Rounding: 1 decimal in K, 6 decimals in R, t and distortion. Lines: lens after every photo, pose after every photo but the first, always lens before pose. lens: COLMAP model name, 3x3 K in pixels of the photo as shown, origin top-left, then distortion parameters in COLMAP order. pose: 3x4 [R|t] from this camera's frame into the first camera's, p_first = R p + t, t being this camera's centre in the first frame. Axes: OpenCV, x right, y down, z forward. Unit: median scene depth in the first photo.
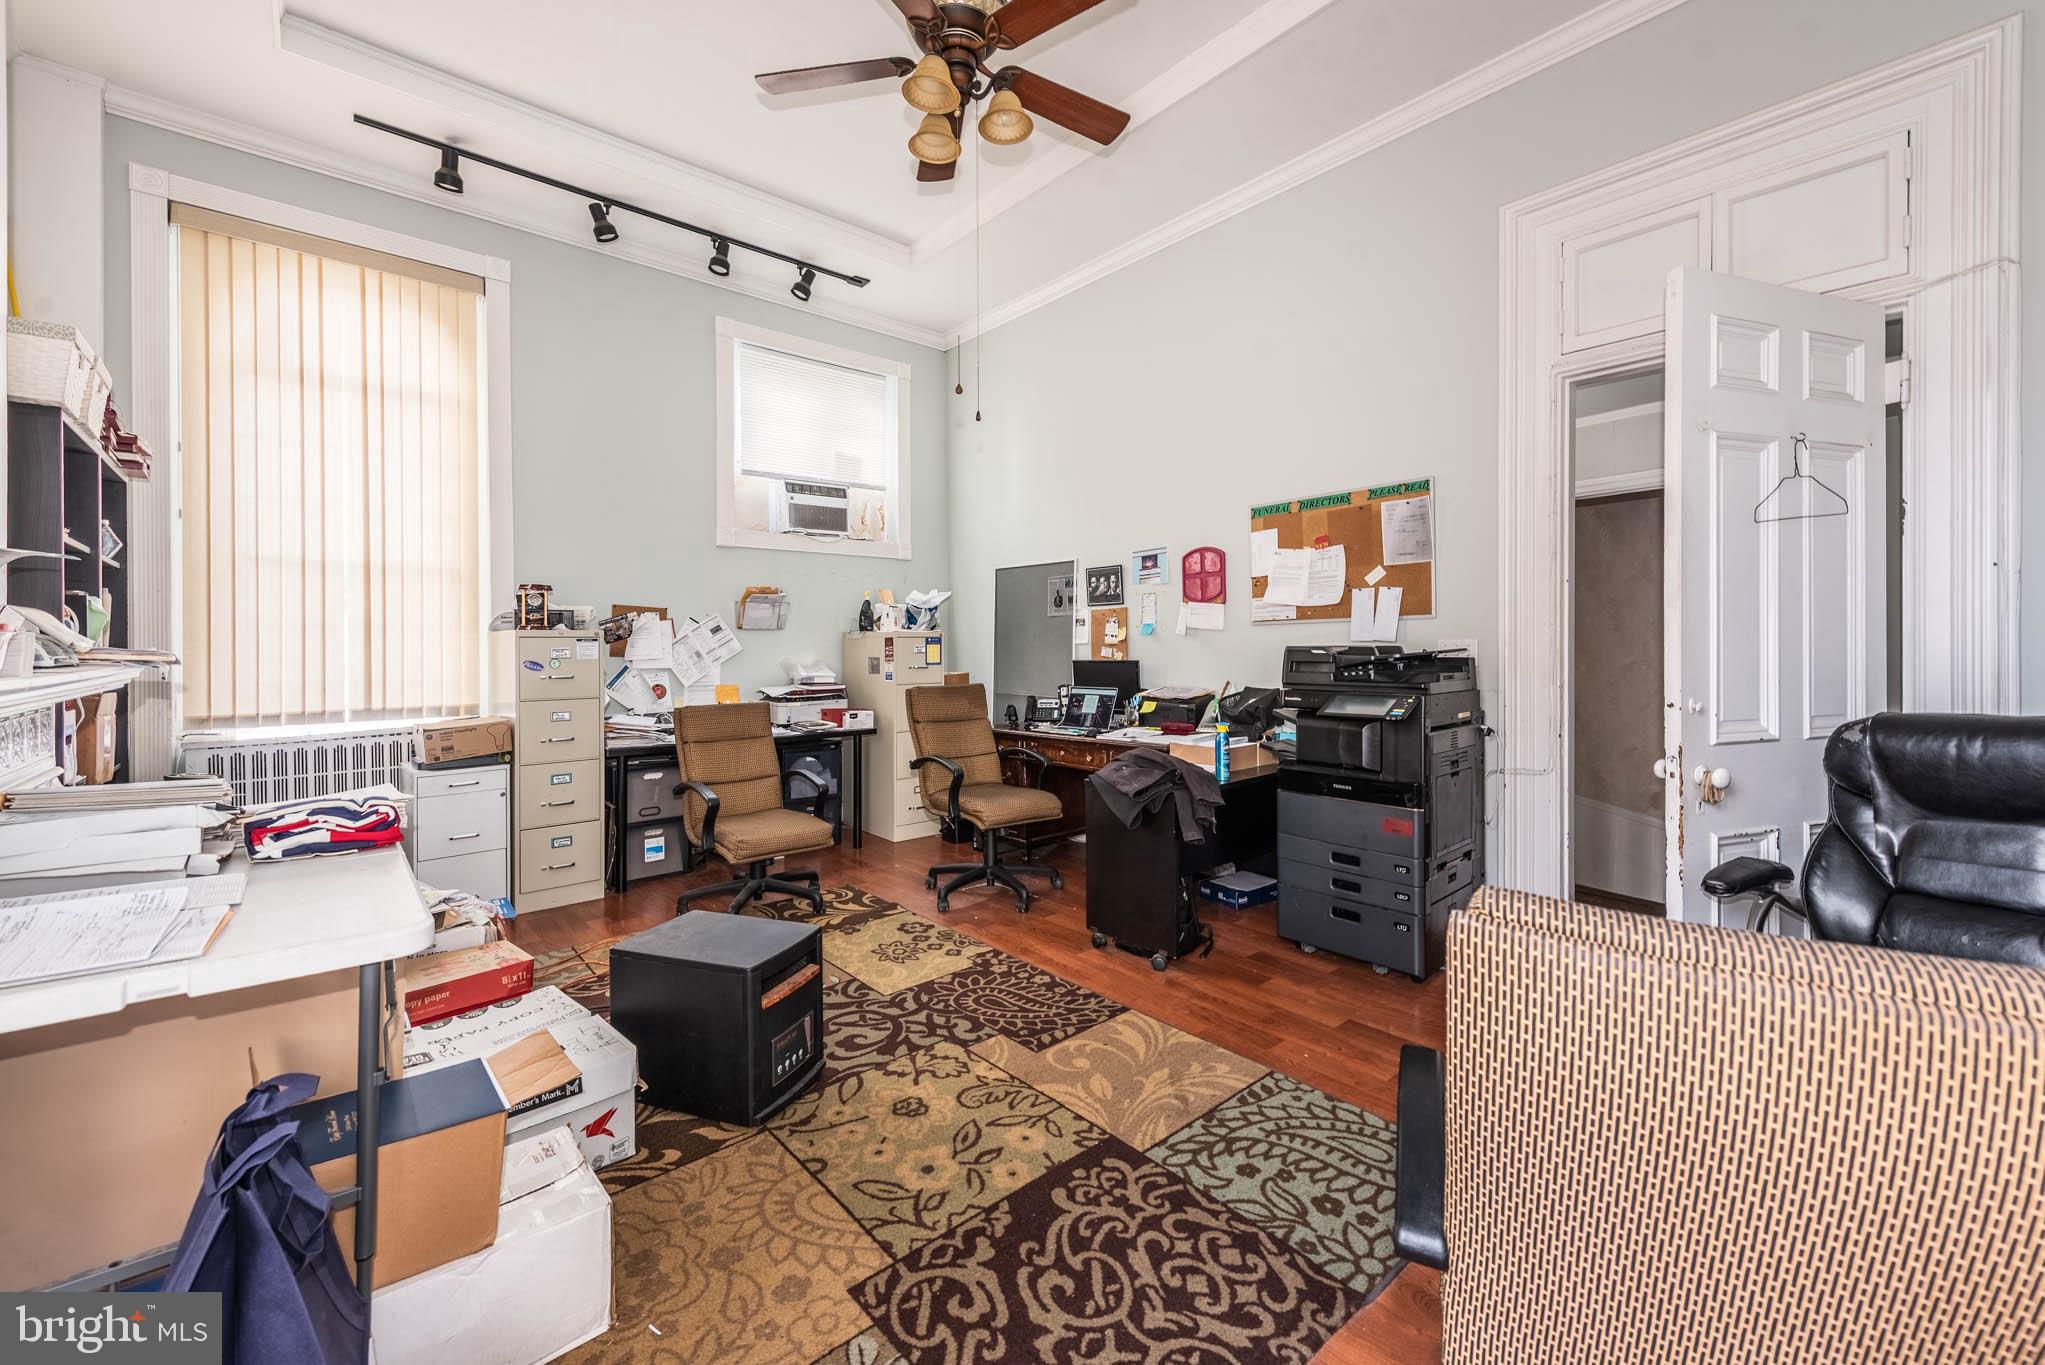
lens RADIAL K [[829.3, 0, 1018.6], [0, 829.3, 645.3], [0, 0, 1]] dist [0.076618, -0.043053]
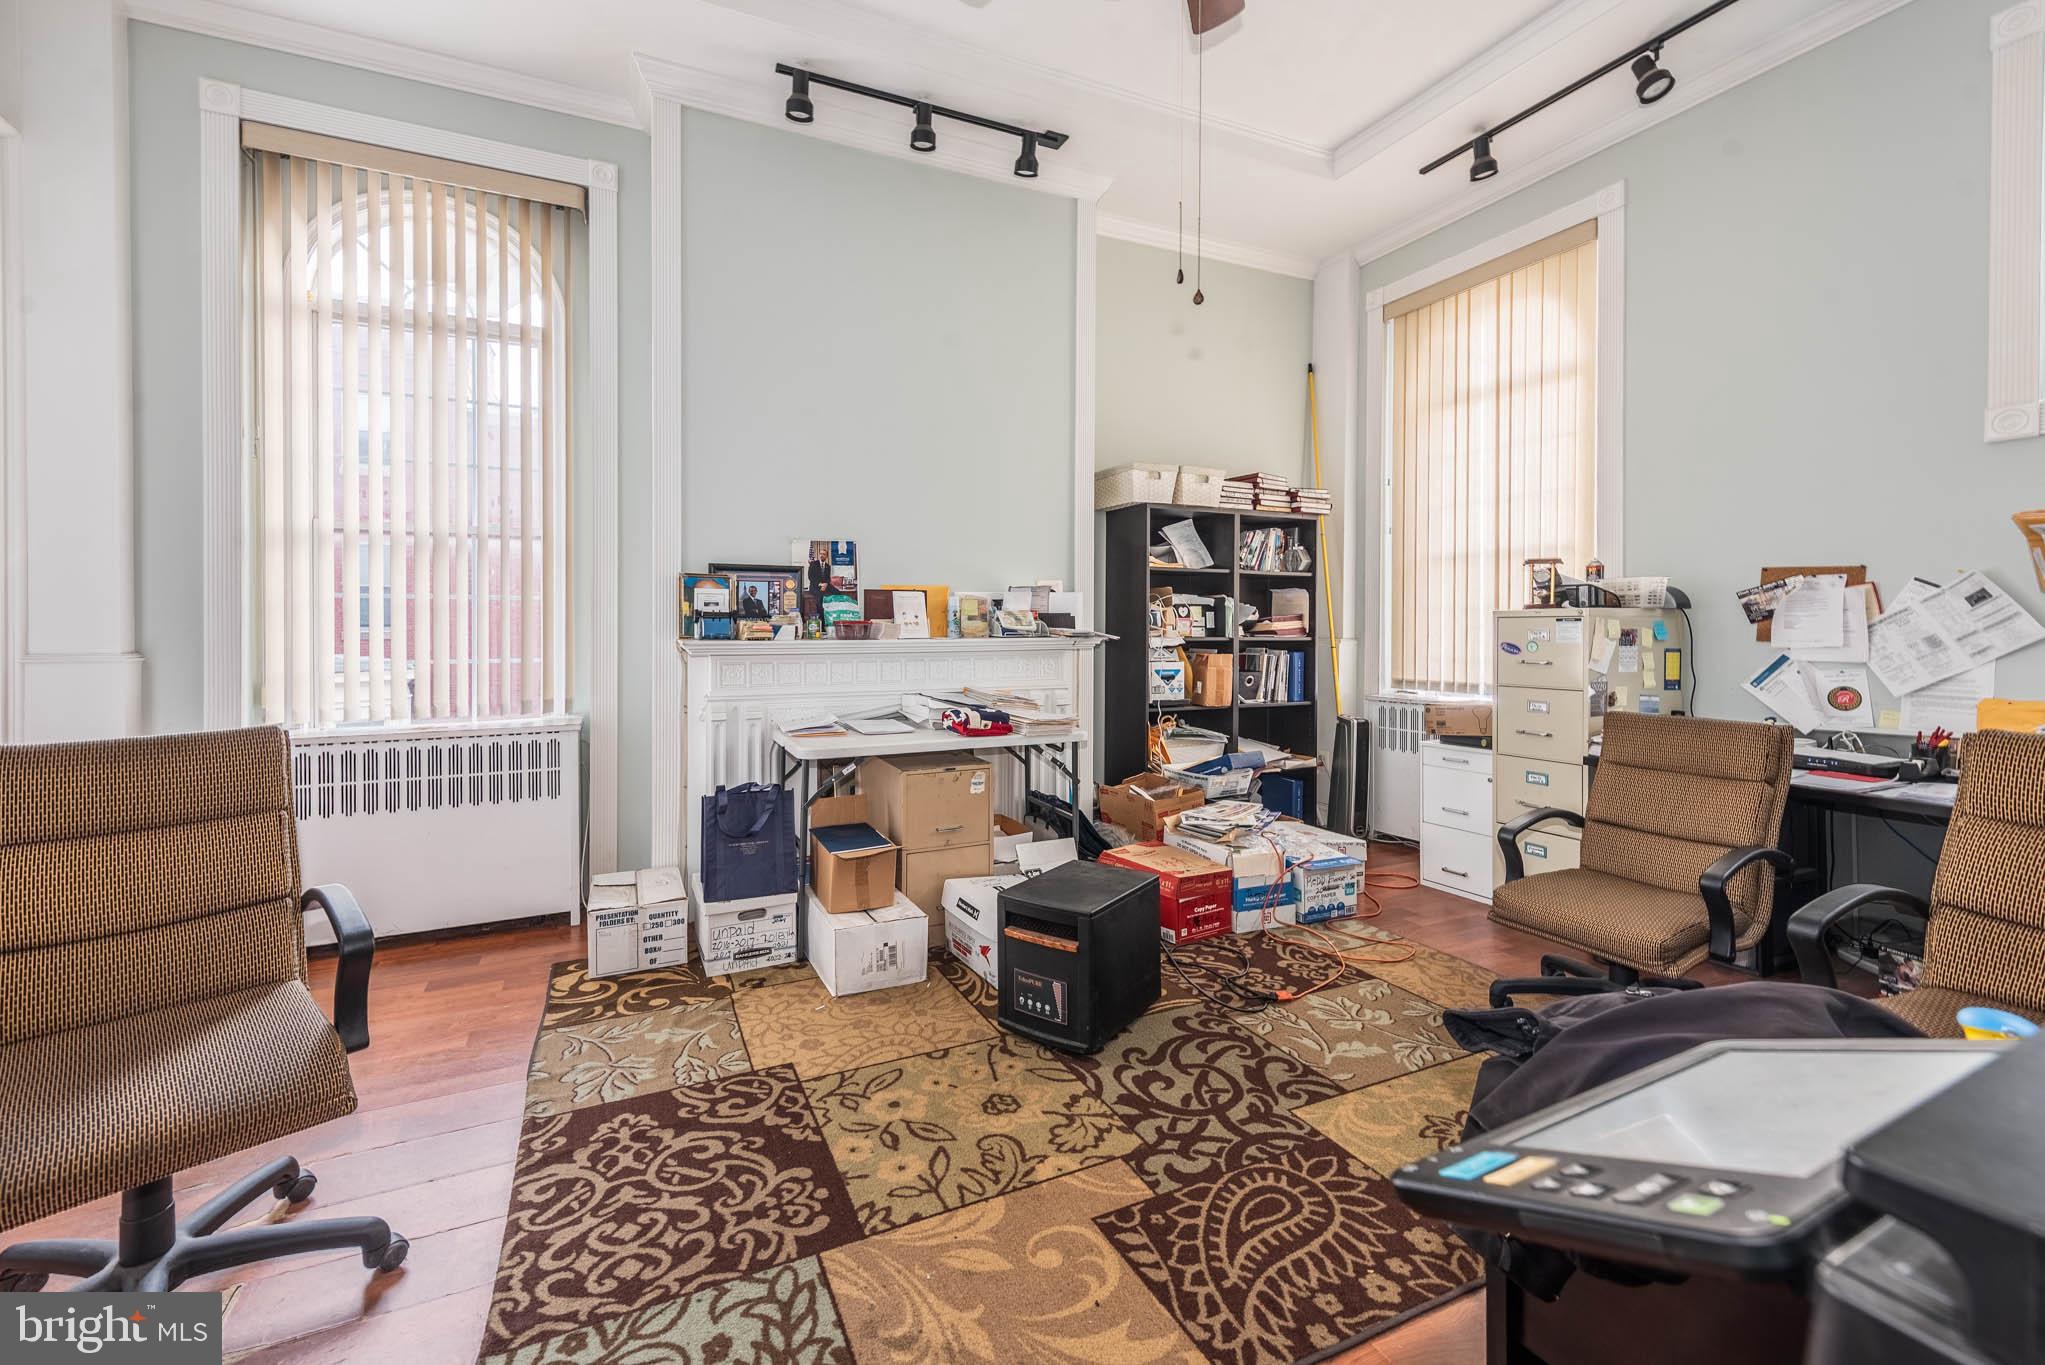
lens RADIAL K [[847.2, 0, 1020.4], [0, 847.2, 633.1], [0, 0, 1]] dist [0.003143, 0.000469]
pose [[-0.271249, 0.006263, -0.962489, 0.670021], [-0.000849, 0.999977, 0.006746, 0.002917], [0.962509, 0.002648, -0.271238, 1.085471]]
